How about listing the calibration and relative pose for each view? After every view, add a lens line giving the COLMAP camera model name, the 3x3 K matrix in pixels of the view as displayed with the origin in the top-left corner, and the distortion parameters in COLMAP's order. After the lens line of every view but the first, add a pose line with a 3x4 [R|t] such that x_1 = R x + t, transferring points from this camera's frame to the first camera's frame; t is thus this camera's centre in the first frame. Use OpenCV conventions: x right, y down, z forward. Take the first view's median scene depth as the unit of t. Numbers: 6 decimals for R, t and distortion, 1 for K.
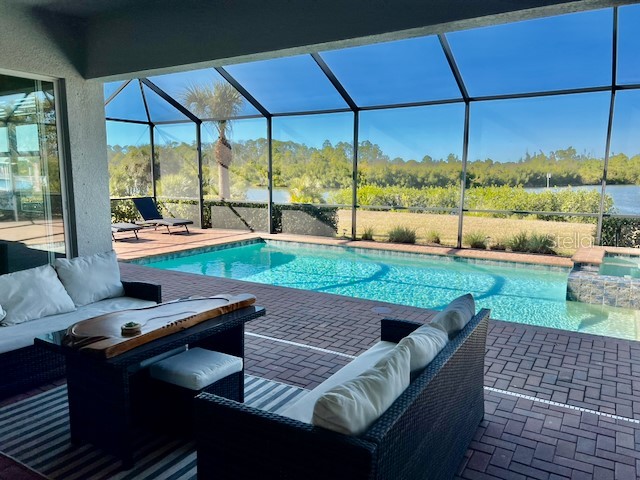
lens RADIAL K [[481.9, 0, 315.2], [0, 481.9, 245.5], [0, 0, 1]] dist [0.056074, -0.066609]
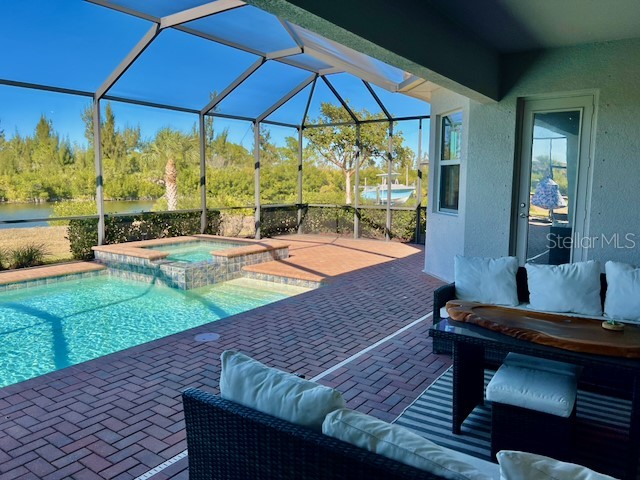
lens RADIAL K [[481.9, 0, 321.8], [0, 481.9, 238.3], [0, 0, 1]] dist [0.056074, -0.066609]
pose [[0.048954, -0.119375, 0.991642, -0.619643], [0.141956, 0.983585, 0.111397, -0.093122], [-0.988662, 0.135316, 0.065097, 0.673187]]
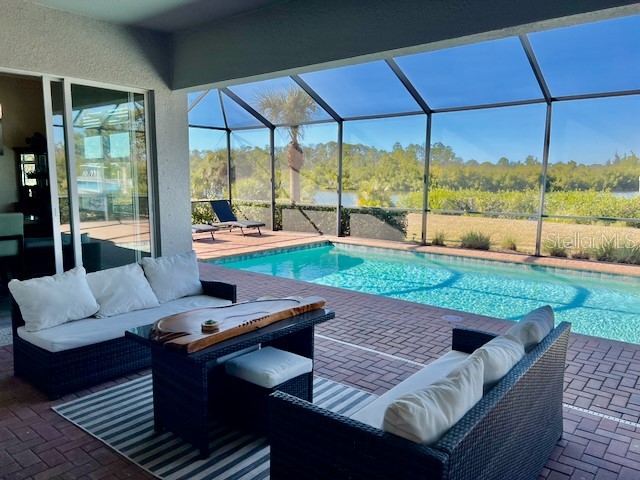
lens RADIAL K [[481.9, 0, 314.5], [0, 481.9, 244.4], [0, 0, 1]] dist [0.056074, -0.066609]
pose [[0.989924, 0.021466, -0.139960, -0.003922], [-0.022533, 0.999728, -0.006043, -0.002617], [0.139793, 0.009136, 0.990139, -0.007830]]
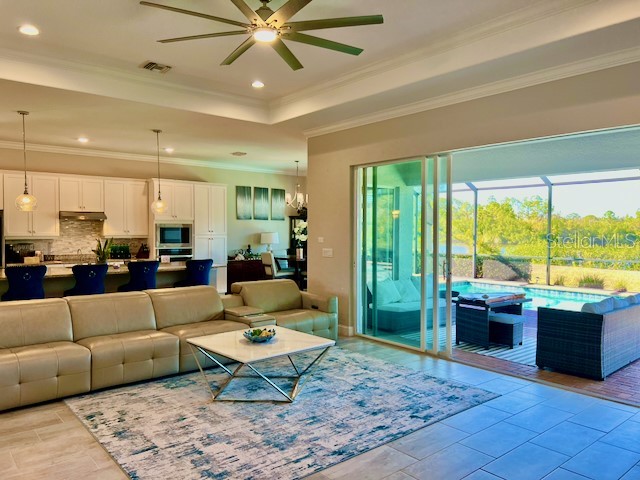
lens RADIAL K [[481.9, 0, 320.0], [0, 481.9, 241.5], [0, 0, 1]] dist [0.056074, -0.066609]
pose [[0.951870, 0.010454, -0.306324, -0.189972], [-0.047626, 0.992324, -0.114128, 0.095469], [0.302780, 0.123224, 0.945061, -0.762892]]
